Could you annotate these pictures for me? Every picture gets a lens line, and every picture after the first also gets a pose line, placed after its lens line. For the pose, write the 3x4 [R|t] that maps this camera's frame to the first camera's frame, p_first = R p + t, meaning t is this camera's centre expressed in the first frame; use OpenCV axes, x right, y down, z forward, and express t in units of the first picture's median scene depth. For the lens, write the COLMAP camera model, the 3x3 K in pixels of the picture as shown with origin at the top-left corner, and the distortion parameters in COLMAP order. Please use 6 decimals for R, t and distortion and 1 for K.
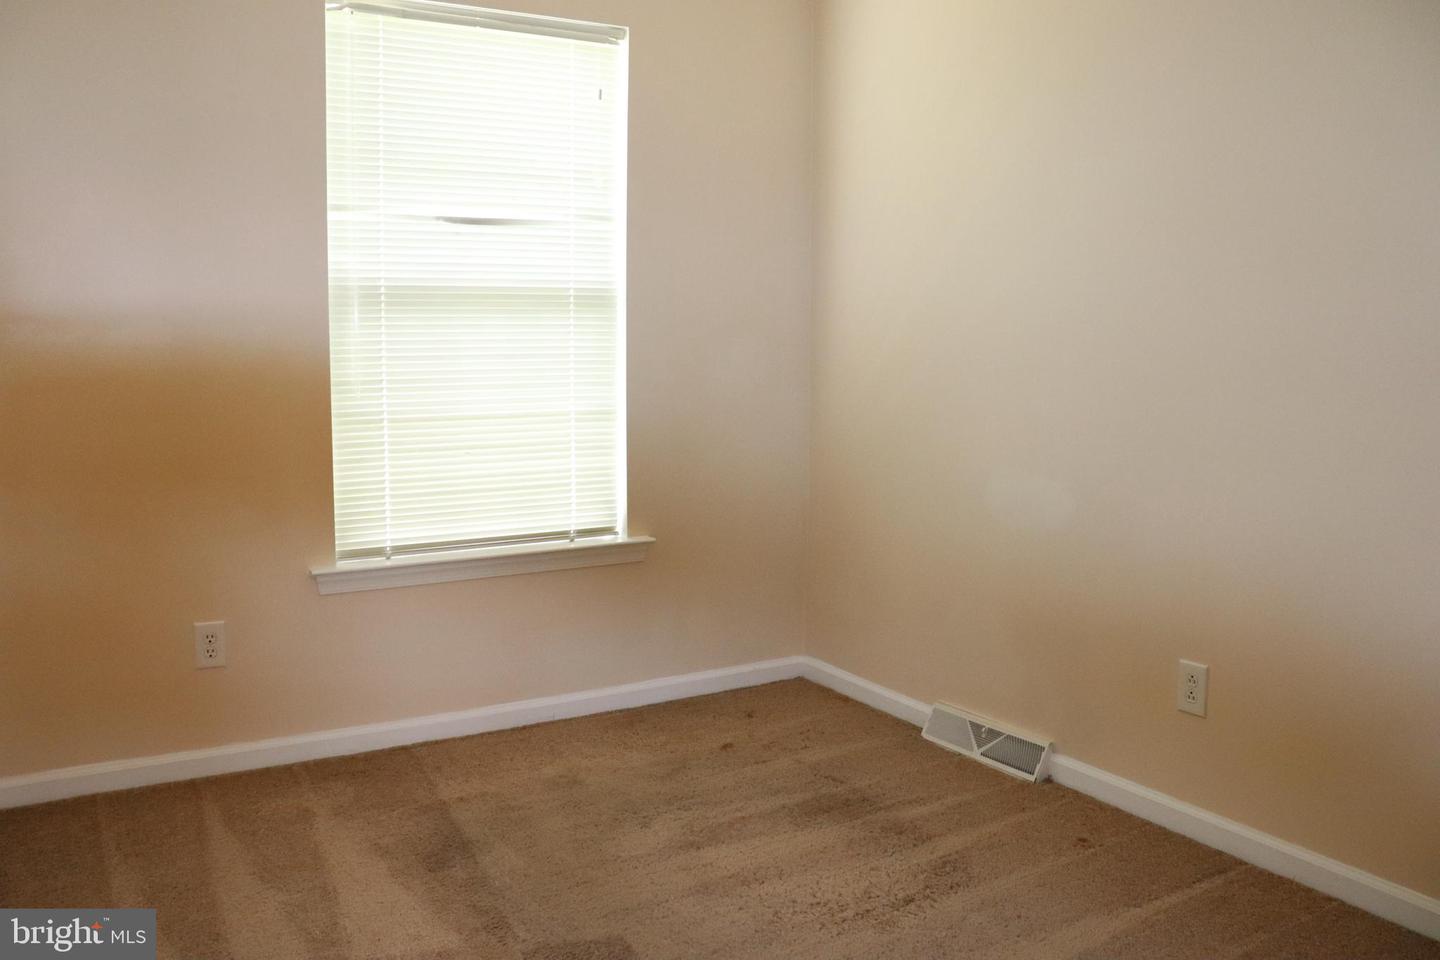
lens RADIAL K [[1219.8, 0, 719.1], [0, 1219.8, 477.1], [0, 0, 1]] dist [-0.169020, 0.155652]
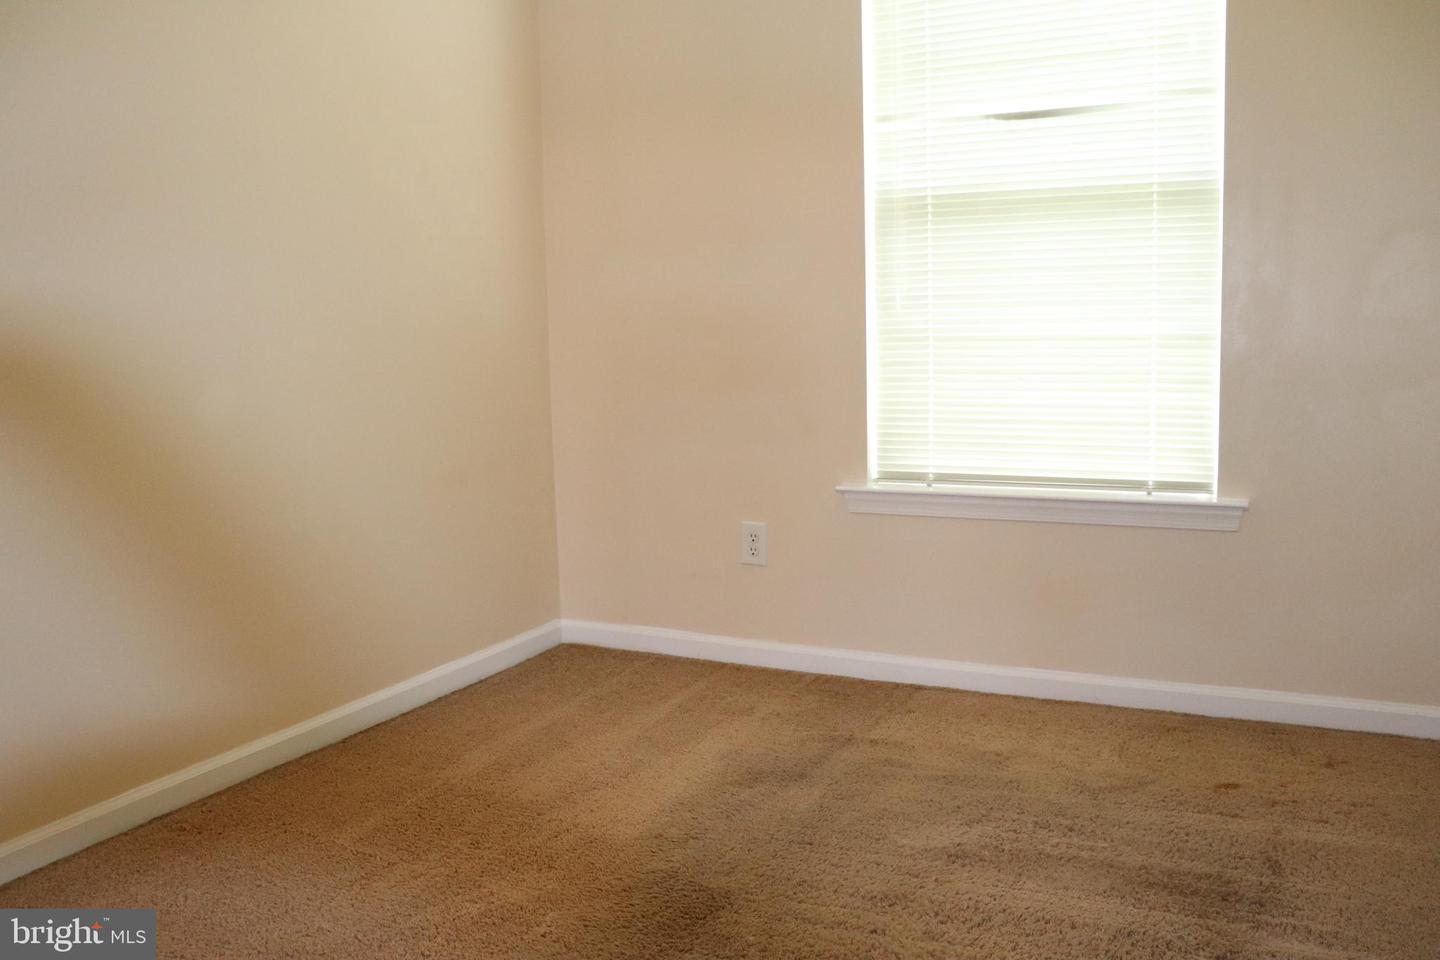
lens RADIAL K [[1219.8, 0, 708.3], [0, 1219.8, 472.5], [0, 0, 1]] dist [-0.169020, 0.155652]
pose [[0.518605, 0.089930, -0.850272, 0.456808], [-0.076495, 0.995345, 0.058617, 0.015333], [0.851585, 0.034643, 0.523070, 0.365697]]
